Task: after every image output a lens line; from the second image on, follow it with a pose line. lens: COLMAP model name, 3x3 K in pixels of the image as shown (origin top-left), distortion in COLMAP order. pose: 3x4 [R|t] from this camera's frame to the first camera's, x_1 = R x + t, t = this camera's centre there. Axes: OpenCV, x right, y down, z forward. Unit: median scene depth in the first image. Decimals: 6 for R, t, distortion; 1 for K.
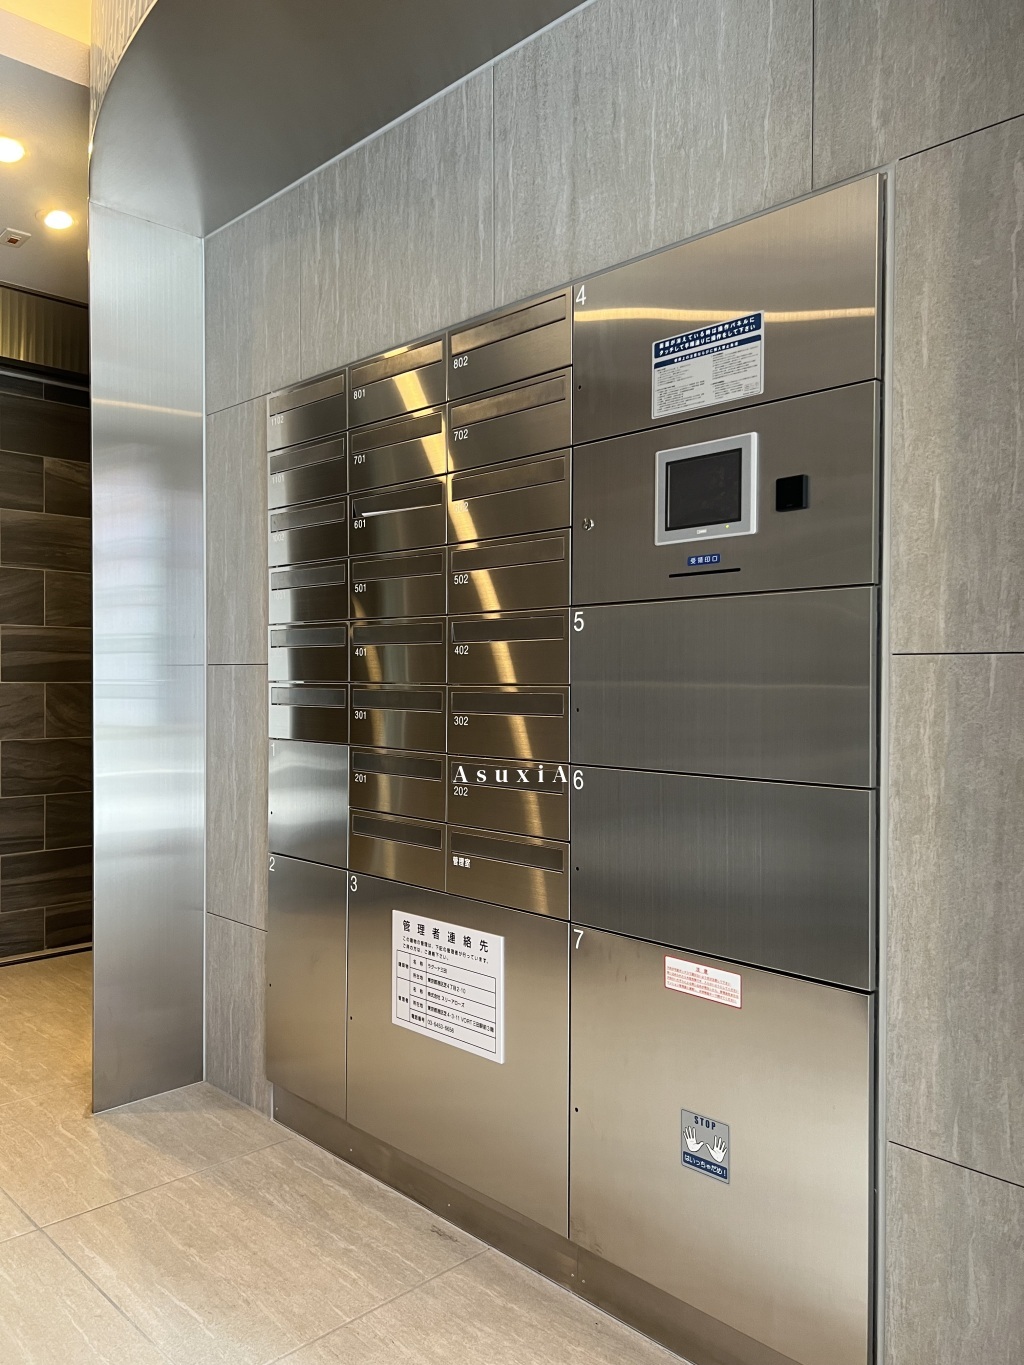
lens RADIAL K [[1029.3, 0, 511.7], [0, 1029.3, 685.6], [0, 0, 1]] dist [0.003545, 0.001459]
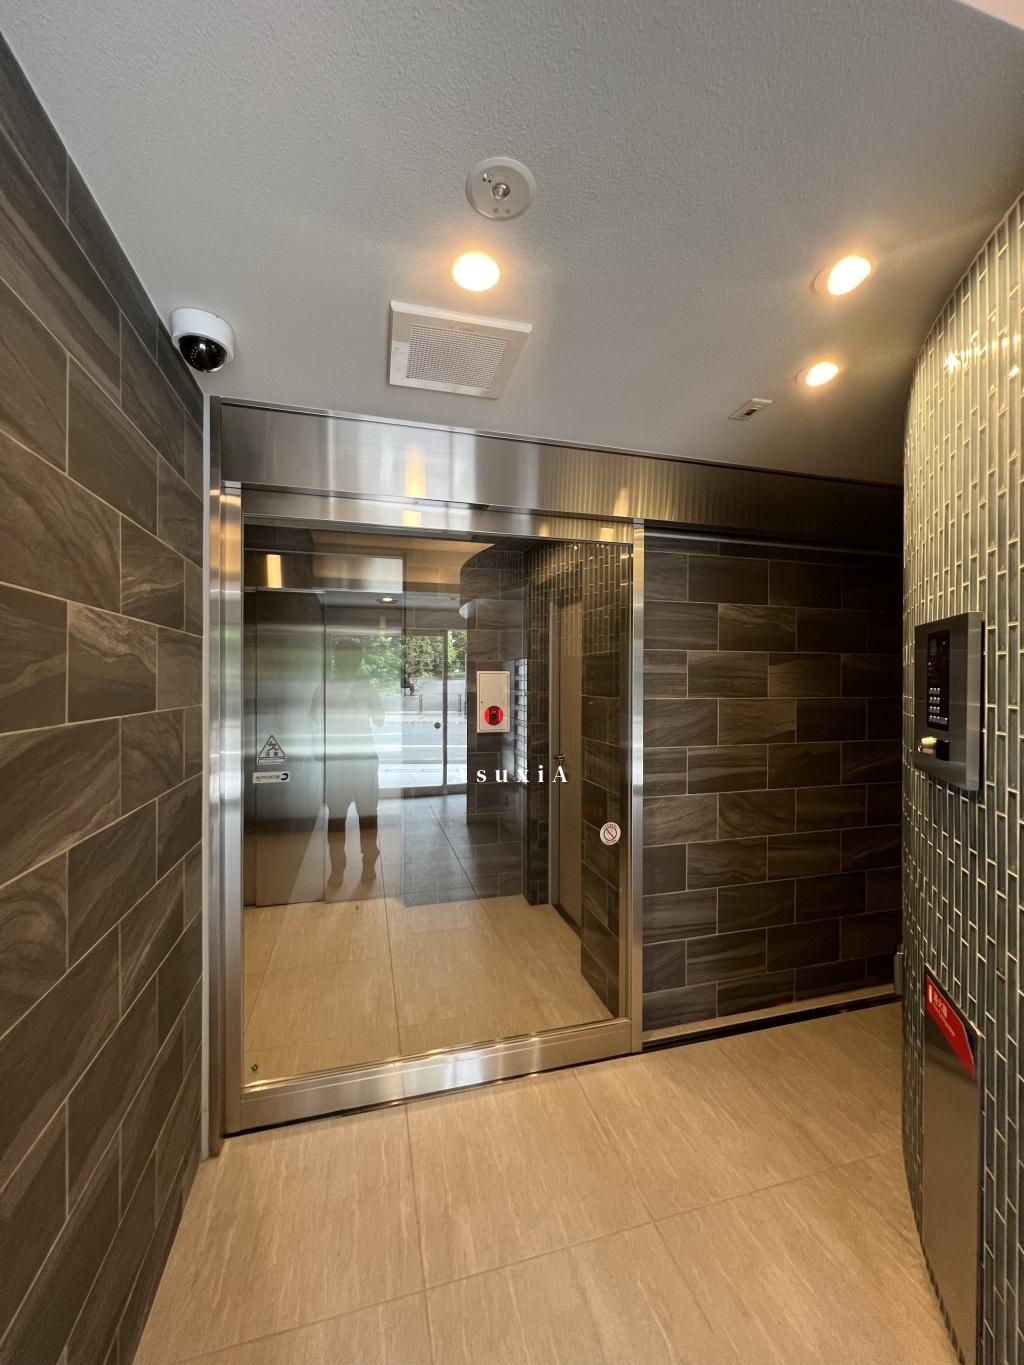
lens RADIAL K [[546.6, 0, 512.6], [0, 546.6, 679.9], [0, 0, 1]] dist [-0.004139, 0.001294]
pose [[0.874190, 0.000583, -0.485583, -0.357460], [-0.004464, 0.999967, -0.006835, -0.129498], [0.485563, 0.008142, 0.874164, 0.335483]]
